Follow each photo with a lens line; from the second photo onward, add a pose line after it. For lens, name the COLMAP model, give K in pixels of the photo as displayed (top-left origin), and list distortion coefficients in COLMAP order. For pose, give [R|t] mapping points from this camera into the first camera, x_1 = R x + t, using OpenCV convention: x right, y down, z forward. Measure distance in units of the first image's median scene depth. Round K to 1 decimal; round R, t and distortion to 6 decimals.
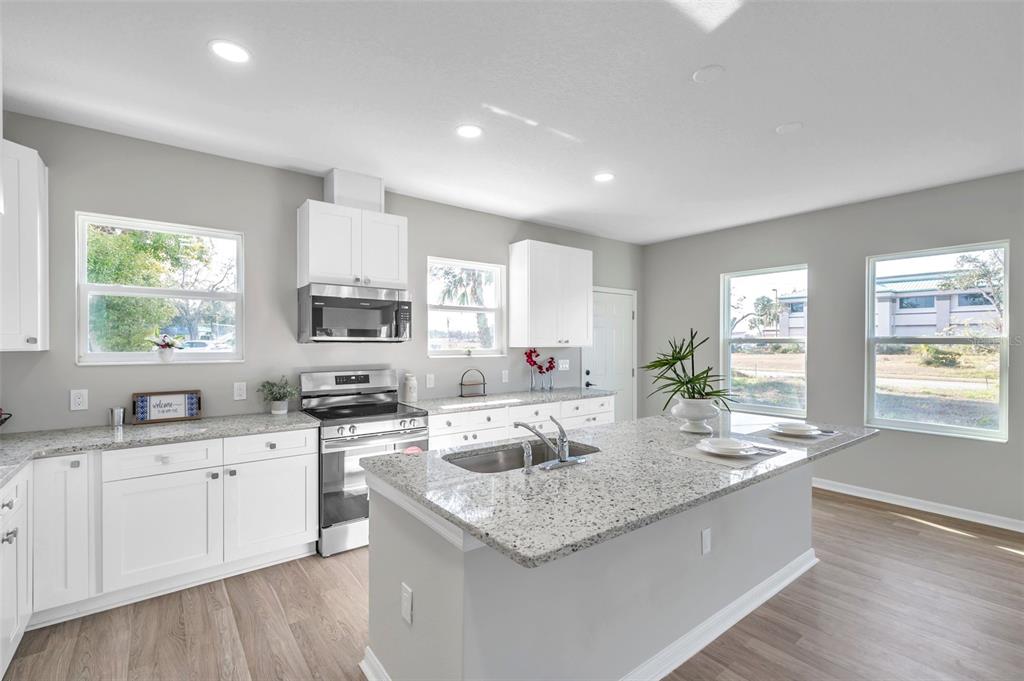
lens RADIAL K [[460.1, 0, 529.4], [0, 460.1, 338.9], [0, 0, 1]] dist [0.000611, -0.000145]
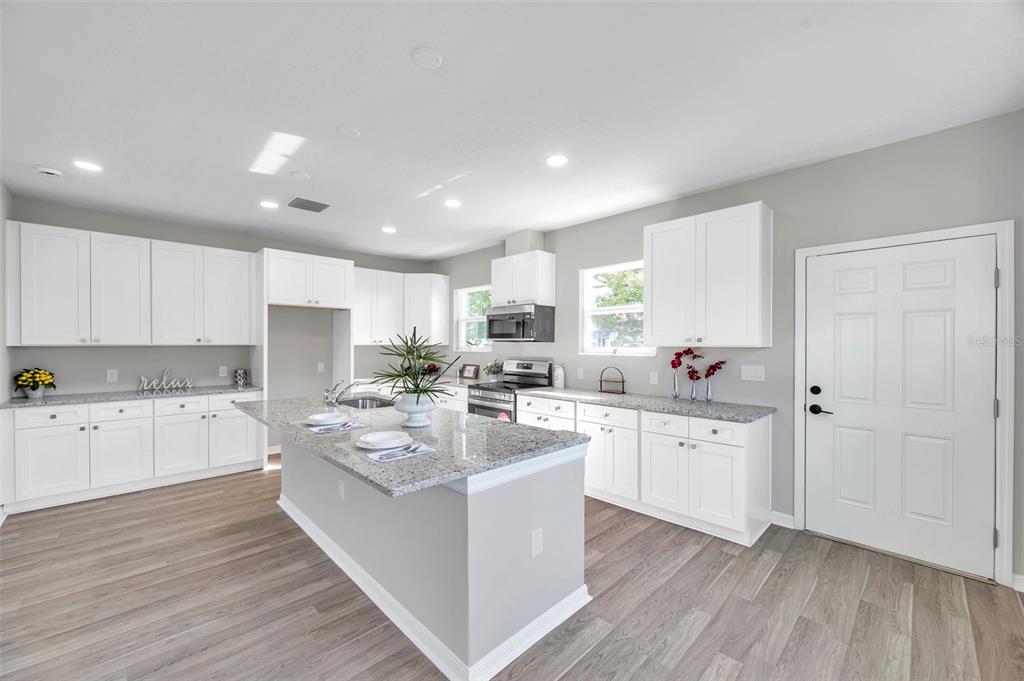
lens RADIAL K [[407.6, 0, 510.8], [0, 407.6, 346.0], [0, 0, 1]] dist [0.000464, 0.000216]
pose [[0.088469, 0.008300, -0.996044, 0.836454], [0.011351, 0.999892, 0.009340, 0.006688], [0.996014, -0.012133, 0.088365, 0.724616]]
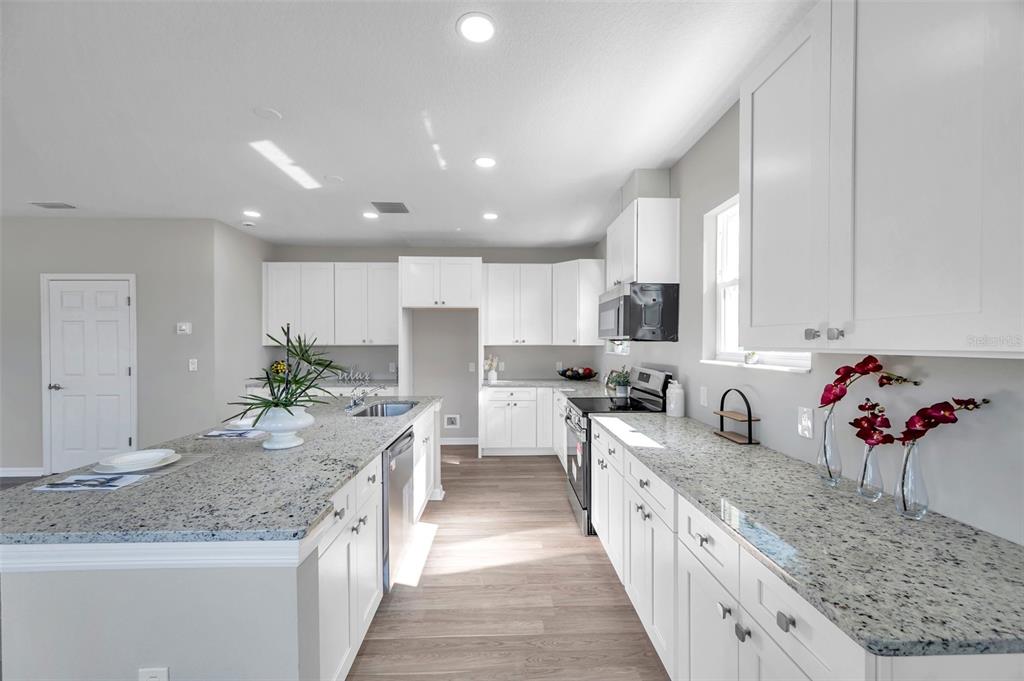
lens RADIAL K [[407.6, 0, 513.3], [0, 407.6, 342.1], [0, 0, 1]] dist [0.000464, 0.000216]
pose [[-0.606885, 0.000645, -0.794789, 0.447621], [0.011356, 0.999905, -0.007860, 0.011138], [0.794709, -0.013796, -0.606834, 1.146080]]
